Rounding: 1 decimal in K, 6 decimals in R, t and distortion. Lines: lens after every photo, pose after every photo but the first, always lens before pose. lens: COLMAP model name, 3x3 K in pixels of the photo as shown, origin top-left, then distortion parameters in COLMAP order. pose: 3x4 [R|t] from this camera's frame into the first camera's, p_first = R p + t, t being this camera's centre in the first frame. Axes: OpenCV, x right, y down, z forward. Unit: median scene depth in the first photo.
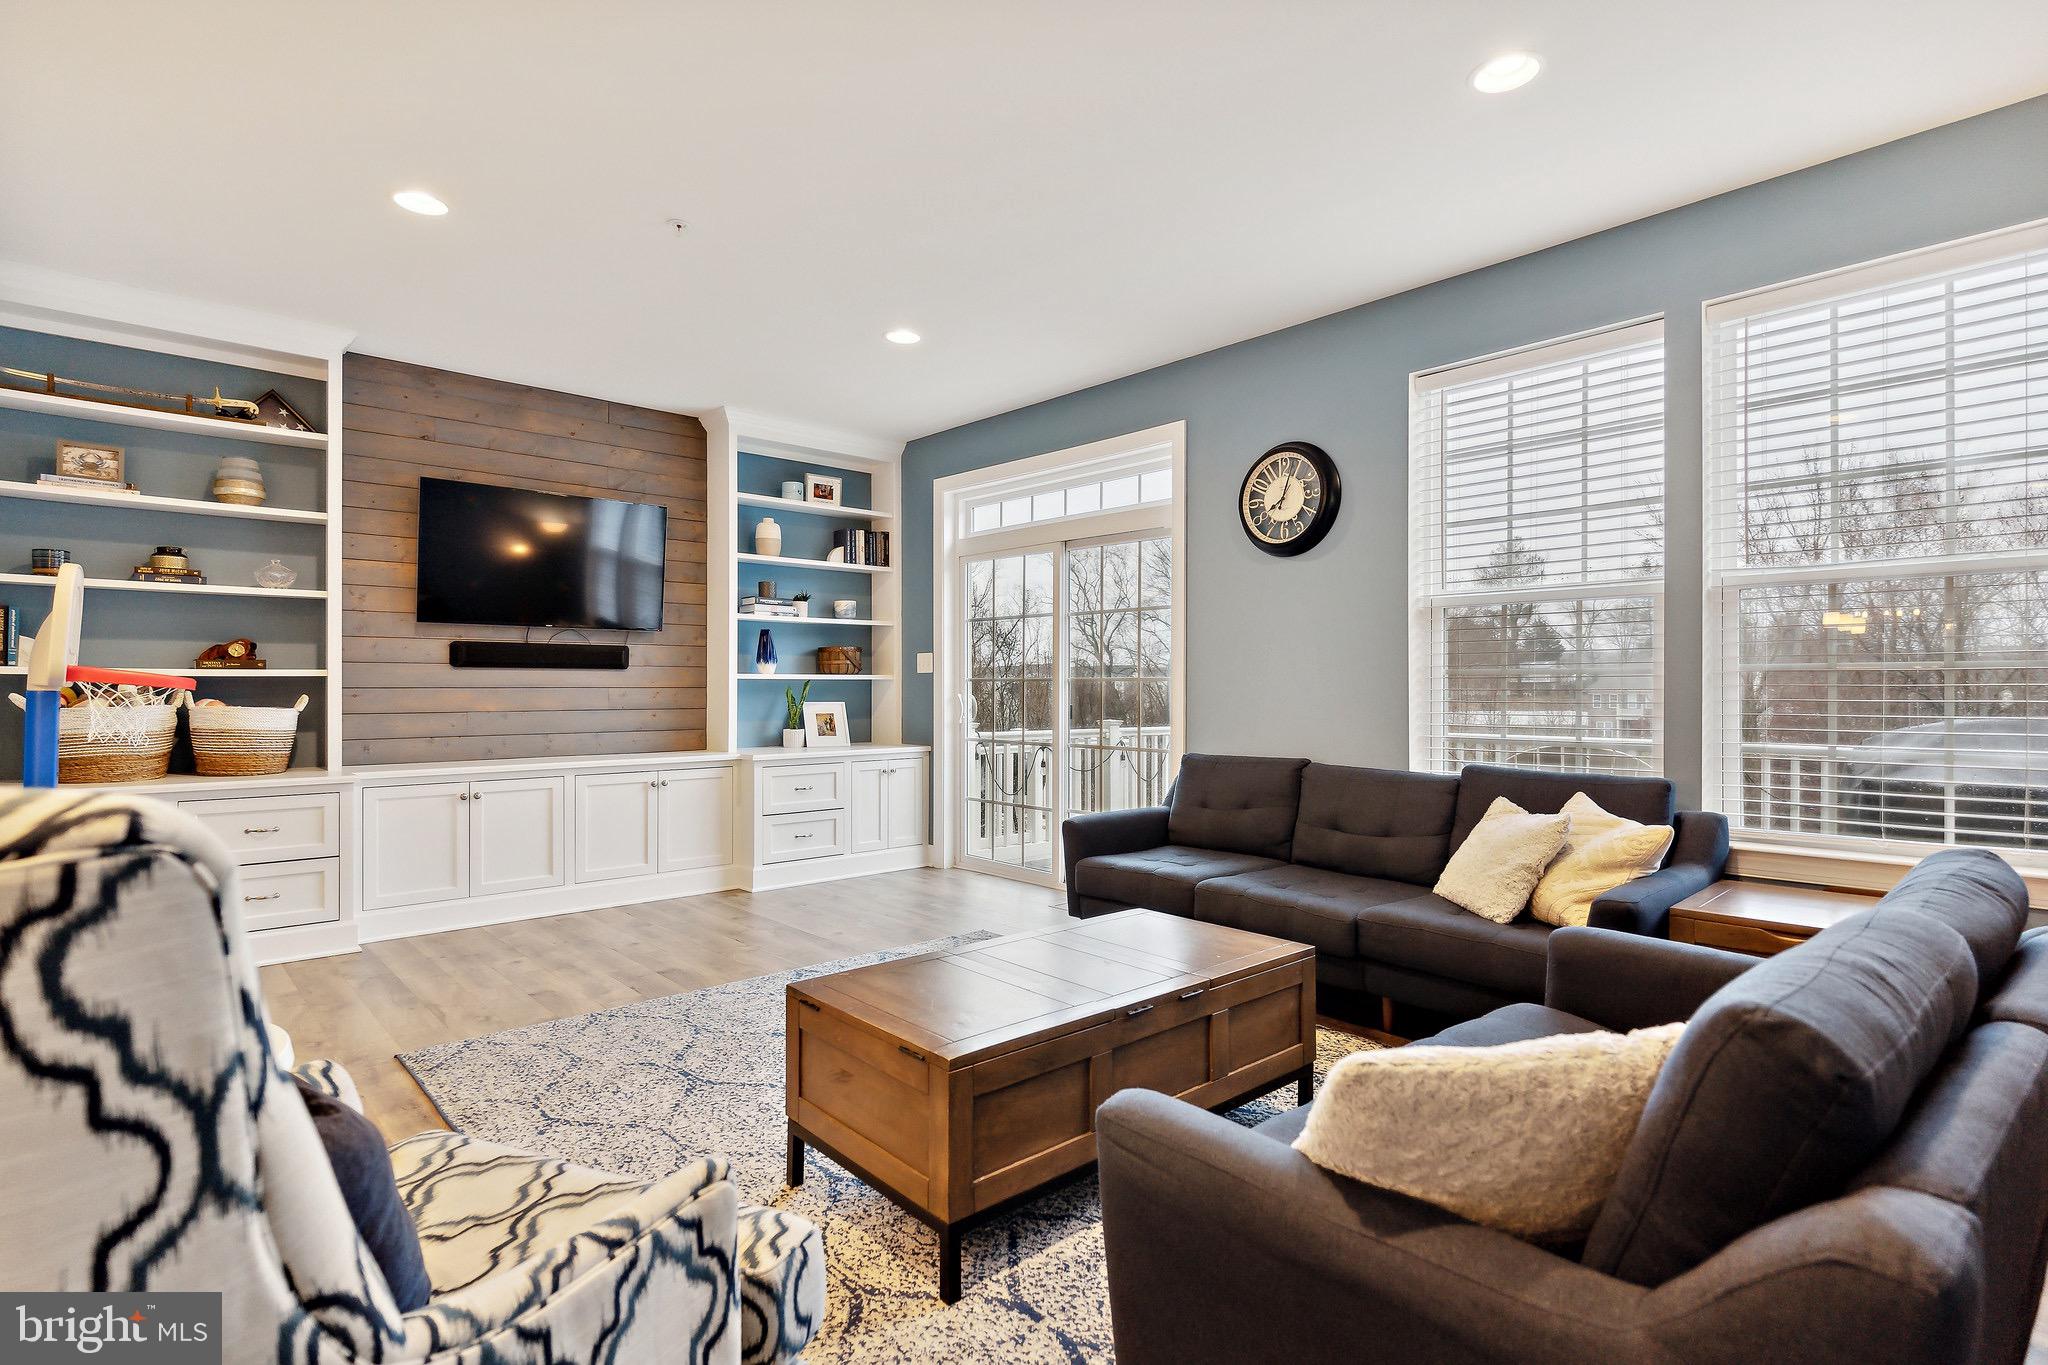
lens RADIAL K [[991.6, 0, 1024.0], [0, 991.6, 682.5], [0, 0, 1]] dist [-0.001720, -0.000287]
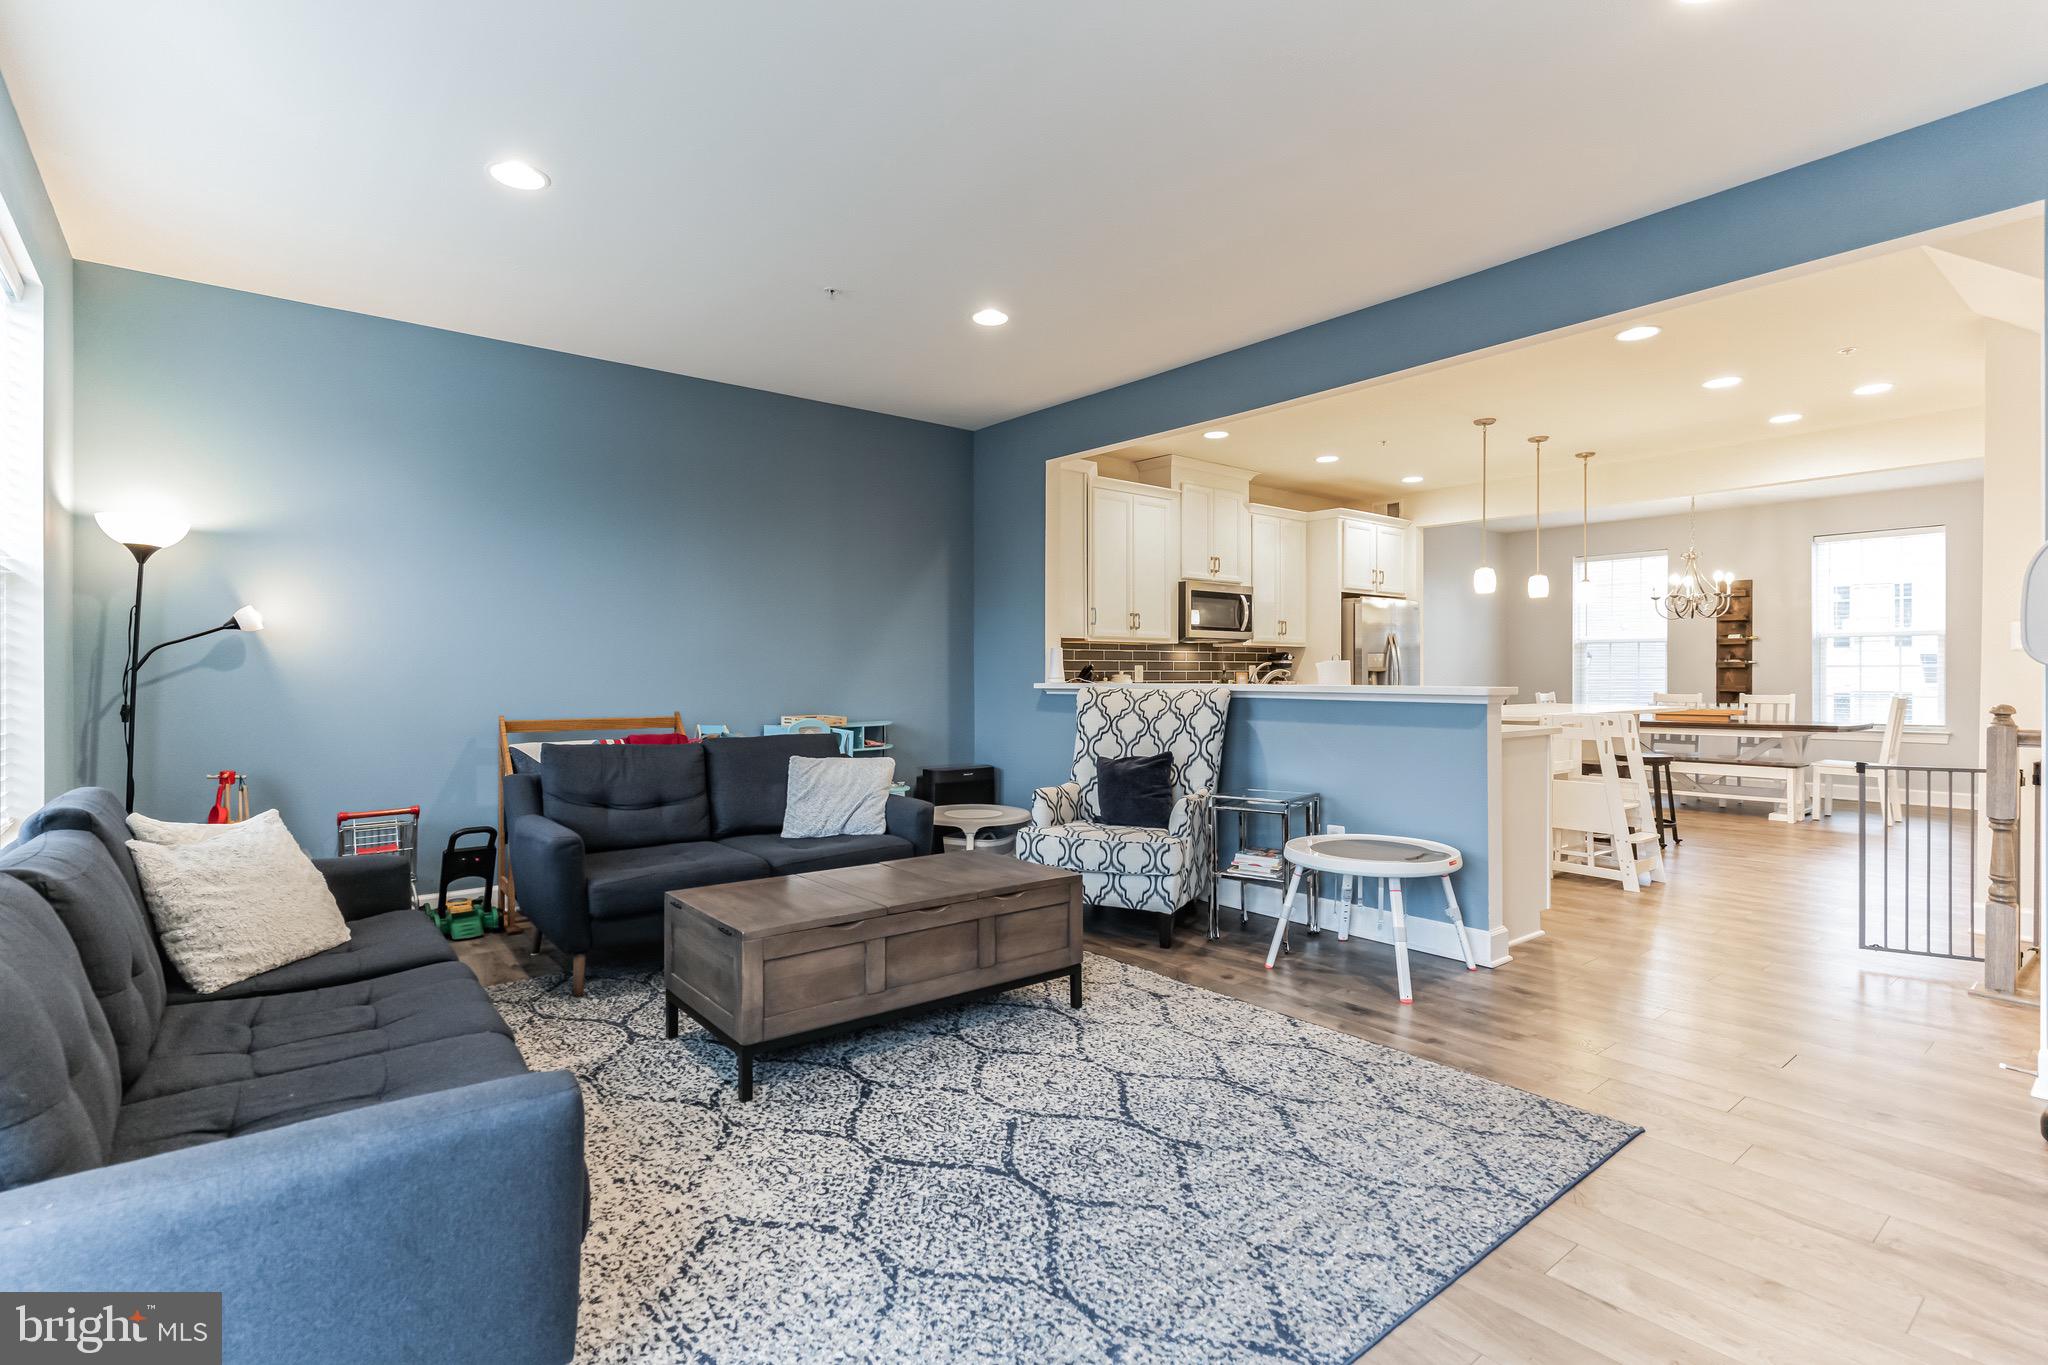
lens RADIAL K [[991.6, 0, 1024.0], [0, 991.6, 682.5], [0, 0, 1]] dist [-0.001720, -0.000287]
pose [[-0.998407, 0.000221, 0.056425, -0.183657], [0.000344, 0.999998, 0.002171, 0.009459], [-0.056425, 0.002187, -0.998404, 1.944620]]
